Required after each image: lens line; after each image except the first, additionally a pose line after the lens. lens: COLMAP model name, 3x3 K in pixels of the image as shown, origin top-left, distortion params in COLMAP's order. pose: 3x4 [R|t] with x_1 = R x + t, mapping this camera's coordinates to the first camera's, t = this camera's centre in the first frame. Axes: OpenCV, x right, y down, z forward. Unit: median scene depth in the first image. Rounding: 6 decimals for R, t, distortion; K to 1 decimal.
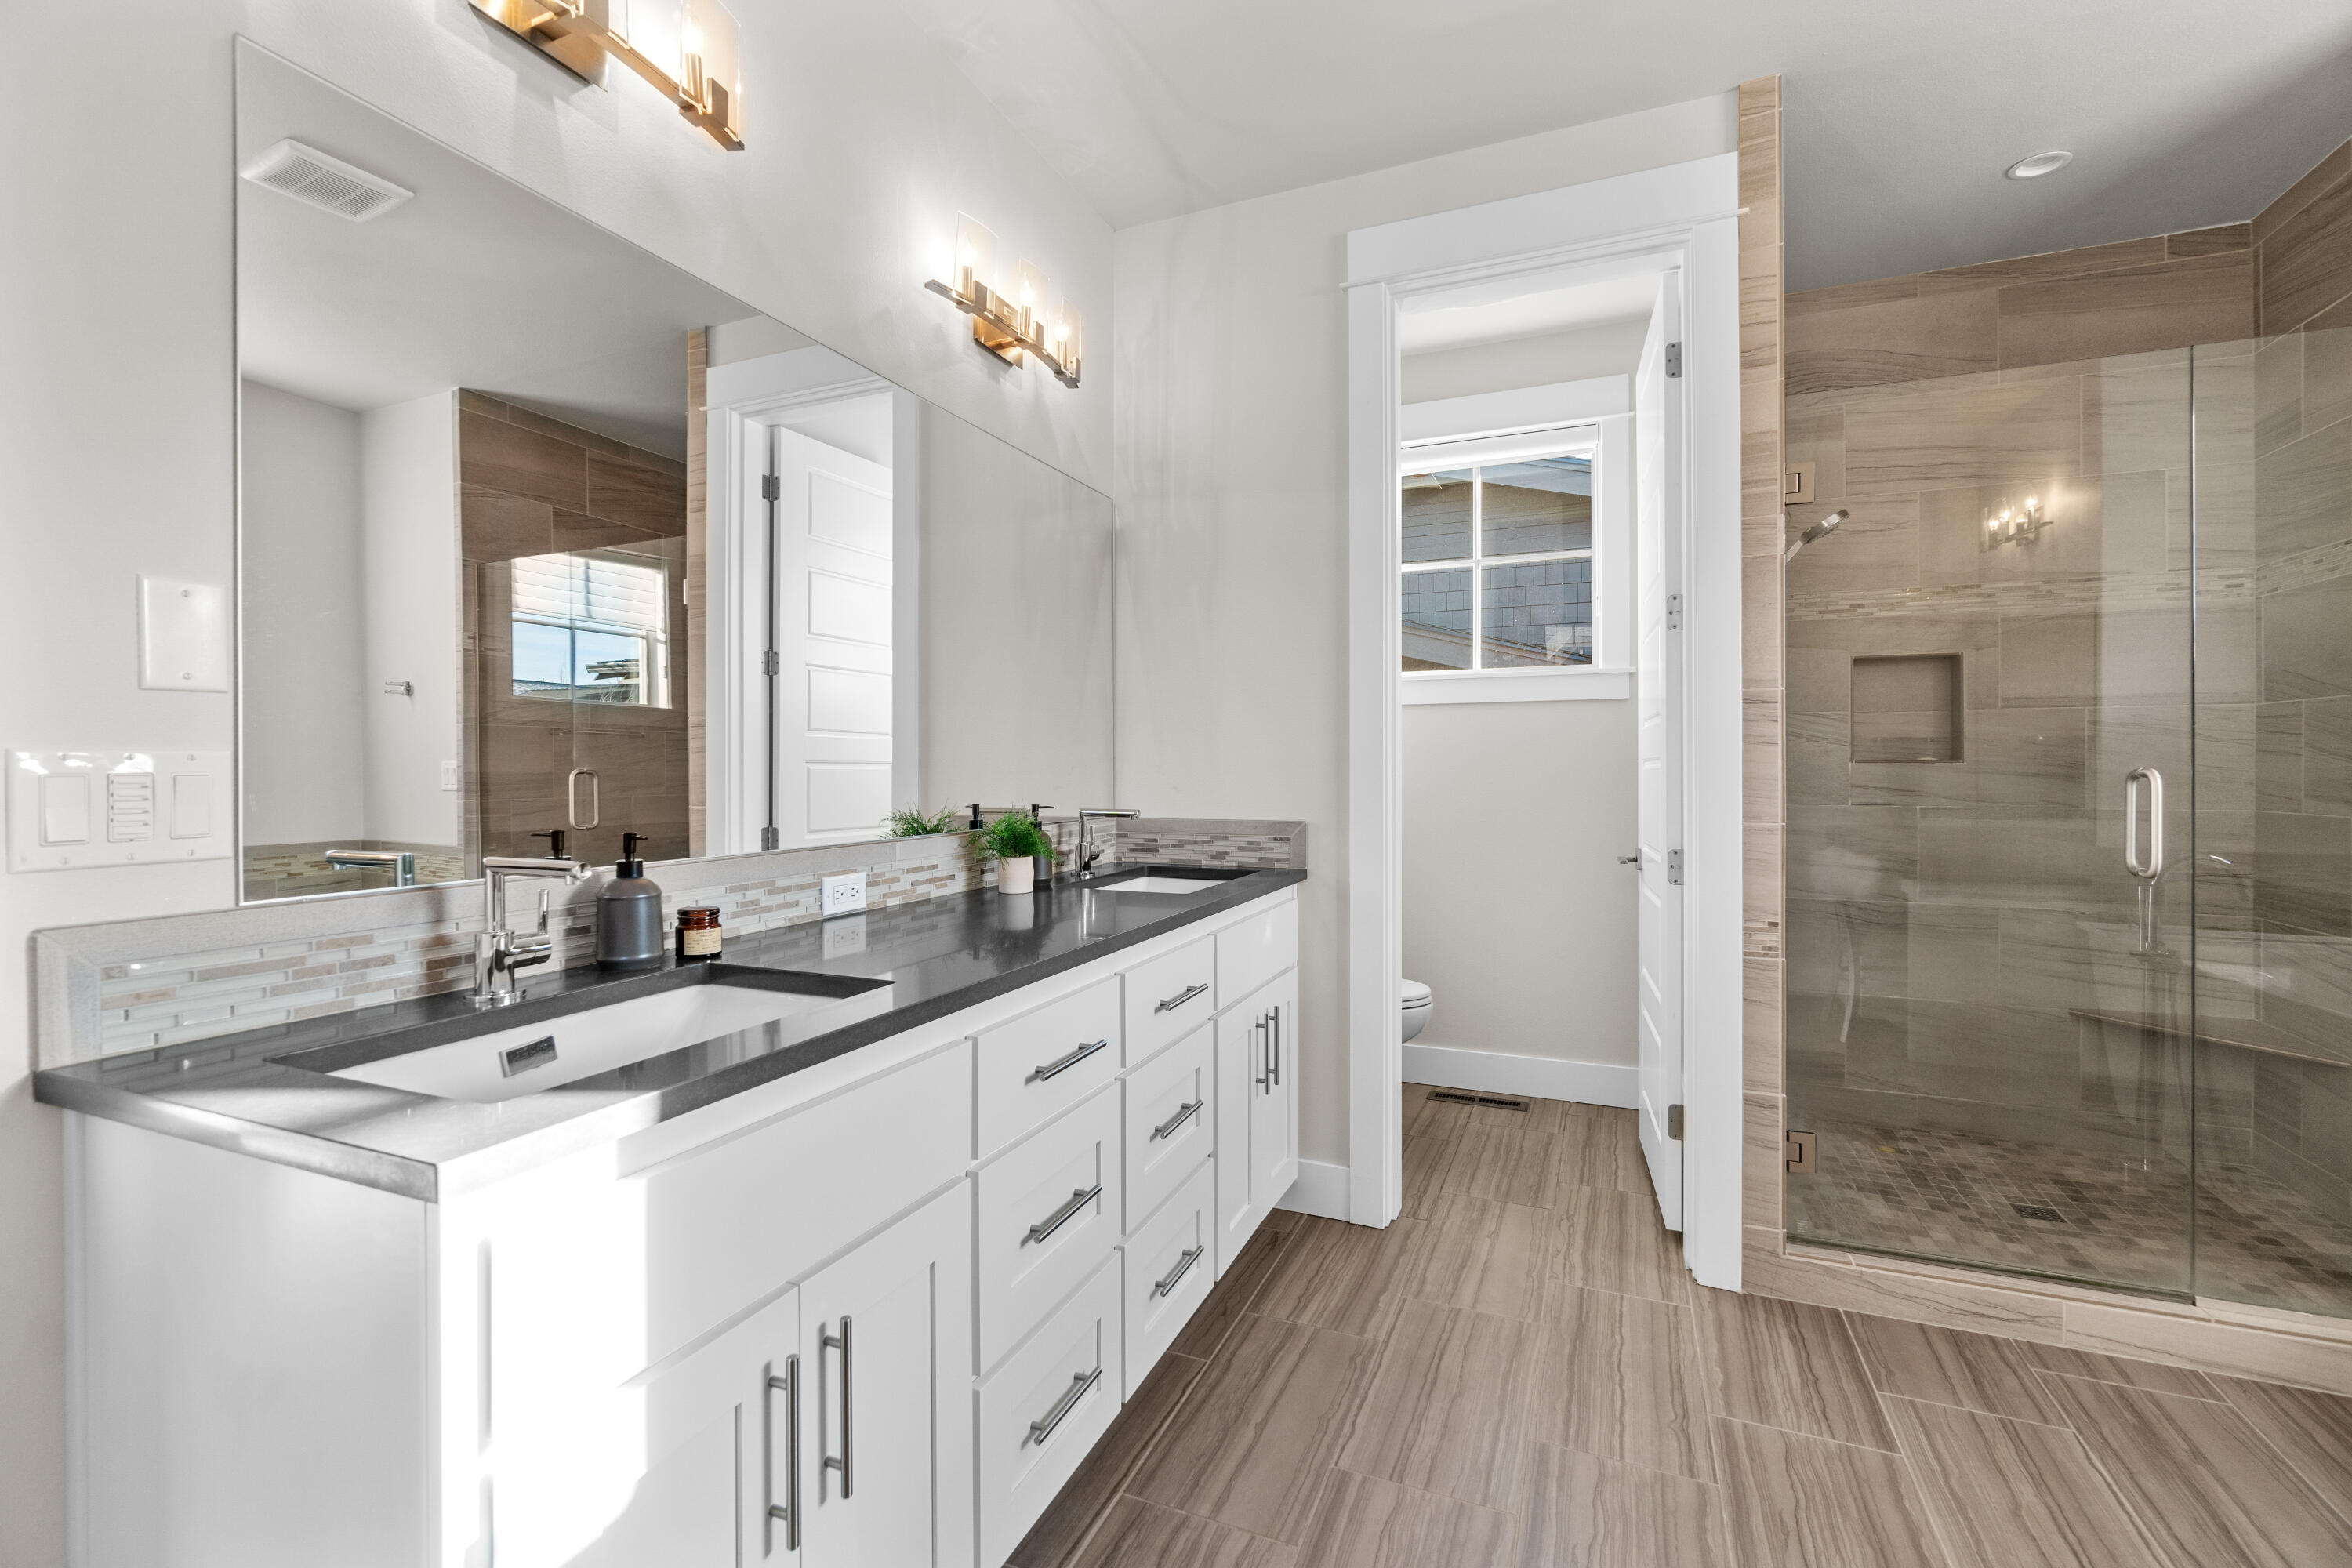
lens RADIAL K [[1014.1, 0, 1203.0], [0, 1014.1, 773.6], [0, 0, 1]] dist [-0.000401, 0.000705]
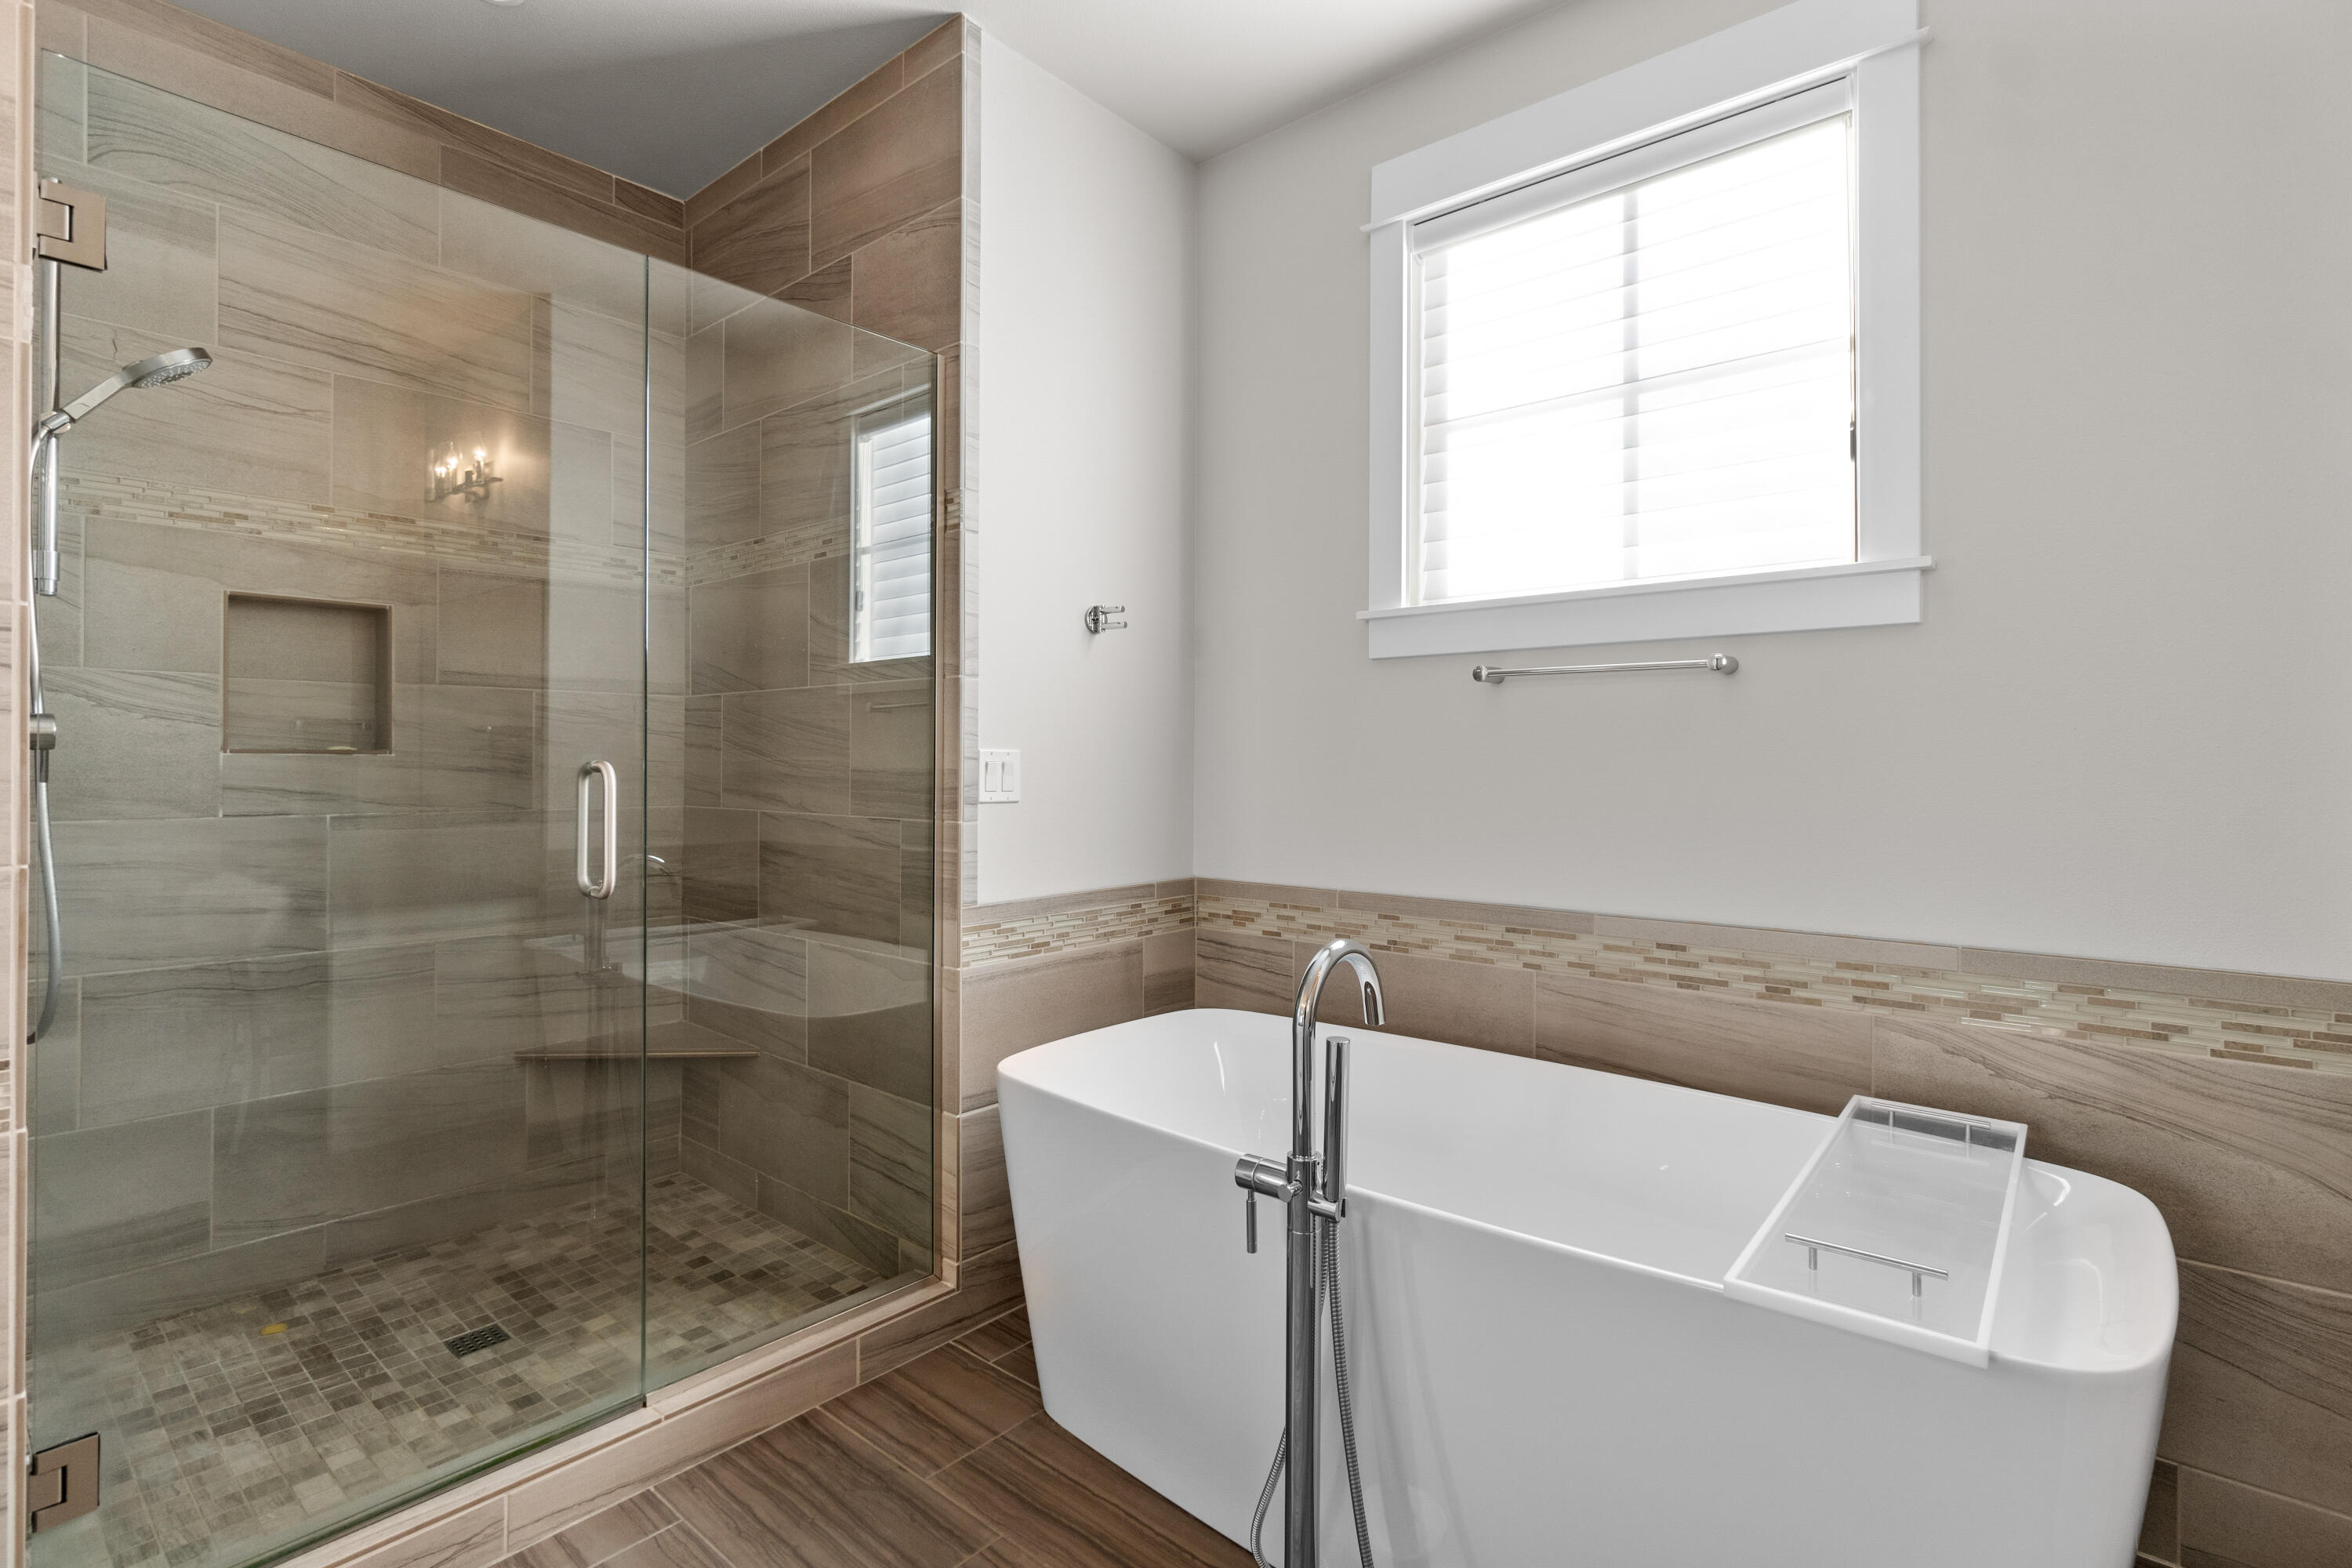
lens RADIAL K [[1112.6, 0, 1182.2], [0, 1112.6, 753.9], [0, 0, 1]] dist [-0.009644, 0.001176]
pose [[0.319595, 0.011204, 0.947488, 0.190918], [0.002488, 0.999917, -0.012663, 0.001264], [-0.947551, 0.006404, 0.319541, 0.218896]]
